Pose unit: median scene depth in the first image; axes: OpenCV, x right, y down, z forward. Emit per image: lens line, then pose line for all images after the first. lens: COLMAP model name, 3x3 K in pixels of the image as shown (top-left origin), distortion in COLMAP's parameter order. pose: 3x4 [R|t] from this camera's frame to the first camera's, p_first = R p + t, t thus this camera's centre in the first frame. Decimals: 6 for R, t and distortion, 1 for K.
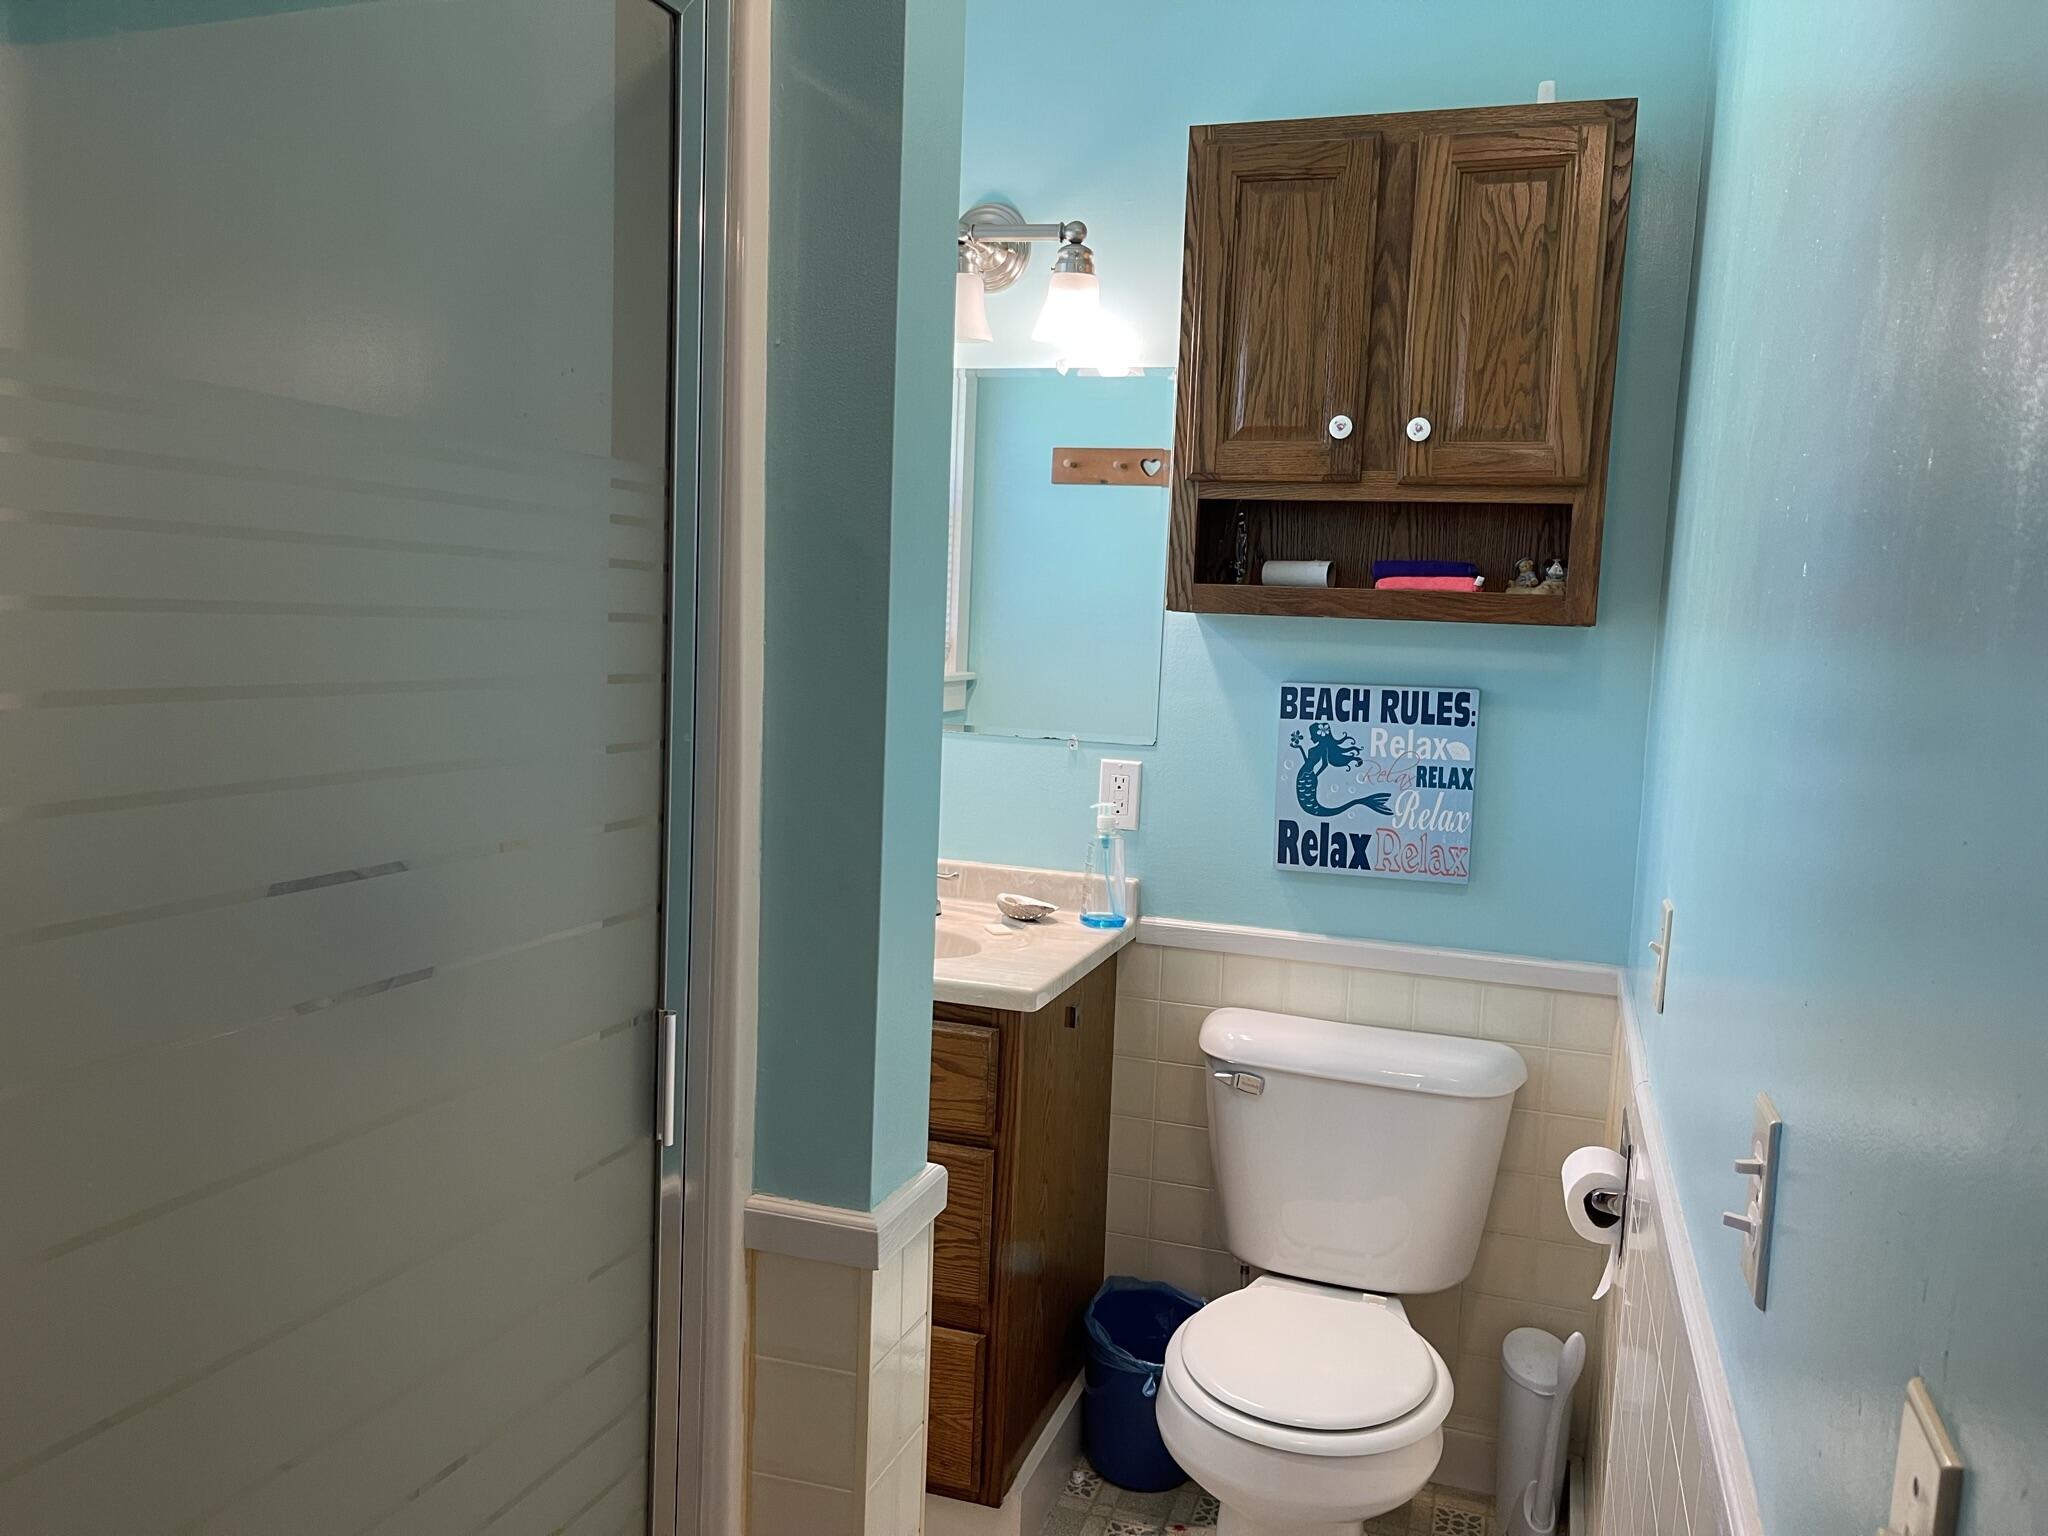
lens RADIAL K [[1549.8, 0, 1021.6], [0, 1549.8, 760.9], [0, 0, 1]] dist [0.065152, -0.087864]
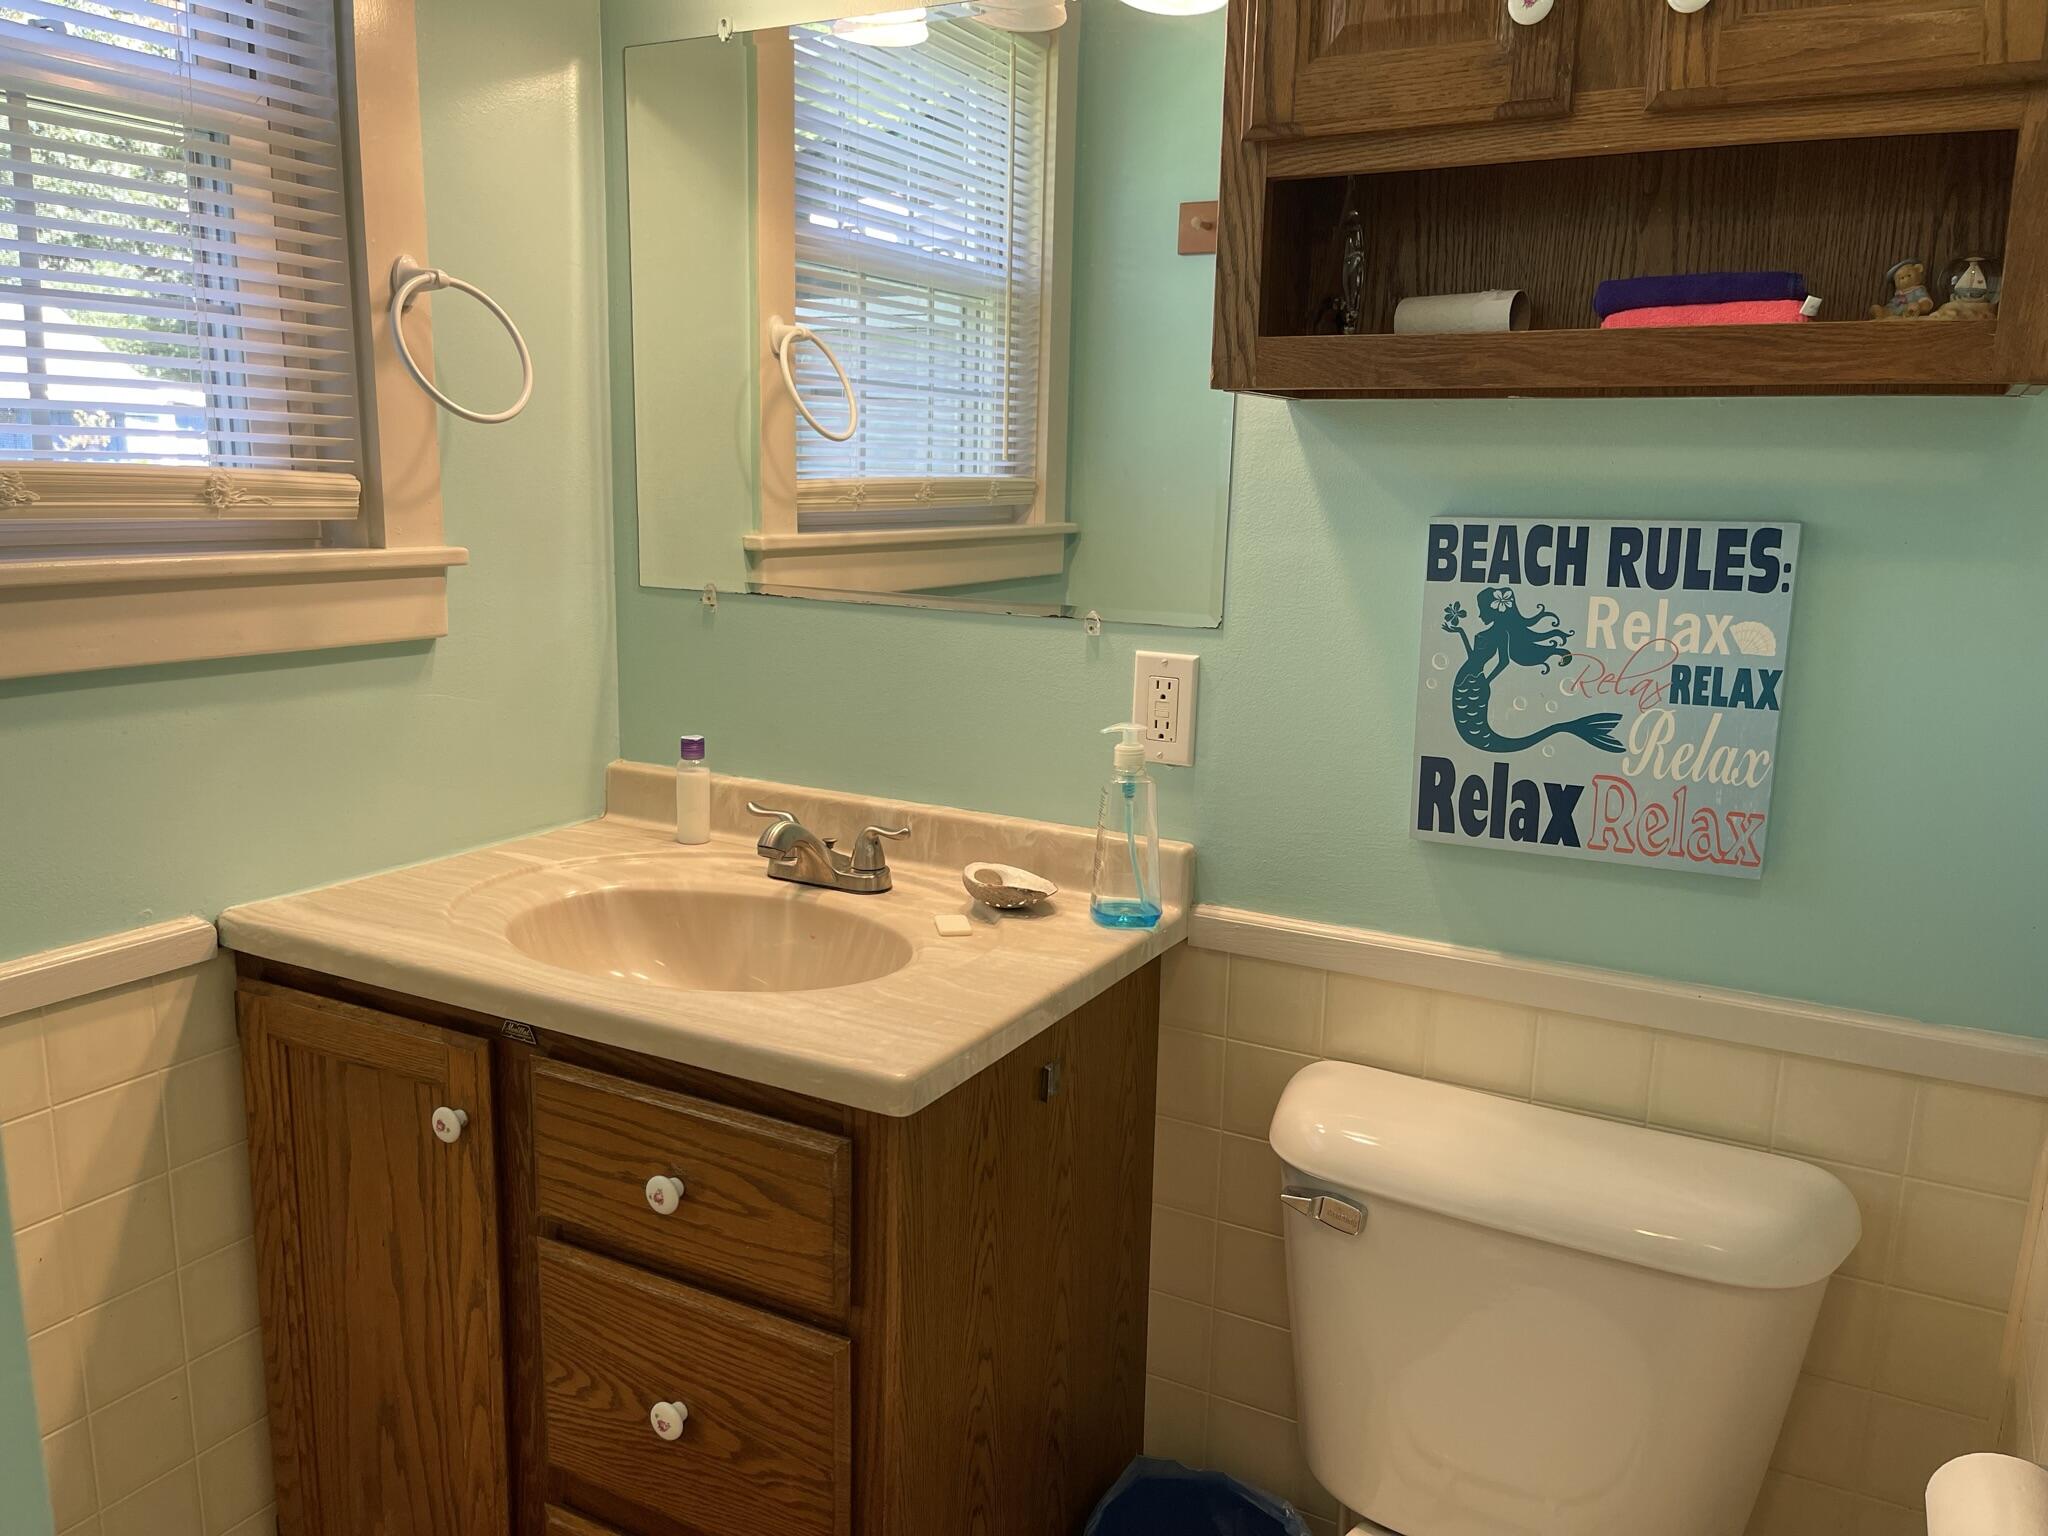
lens RADIAL K [[1549.8, 0, 1018.3], [0, 1549.8, 788.1], [0, 0, 1]] dist [0.065152, -0.087864]
pose [[0.983109, 0.016407, -0.182286, 0.128354], [0.002305, 0.994785, 0.101971, -0.010548], [0.183008, -0.100668, 0.977944, 0.412669]]
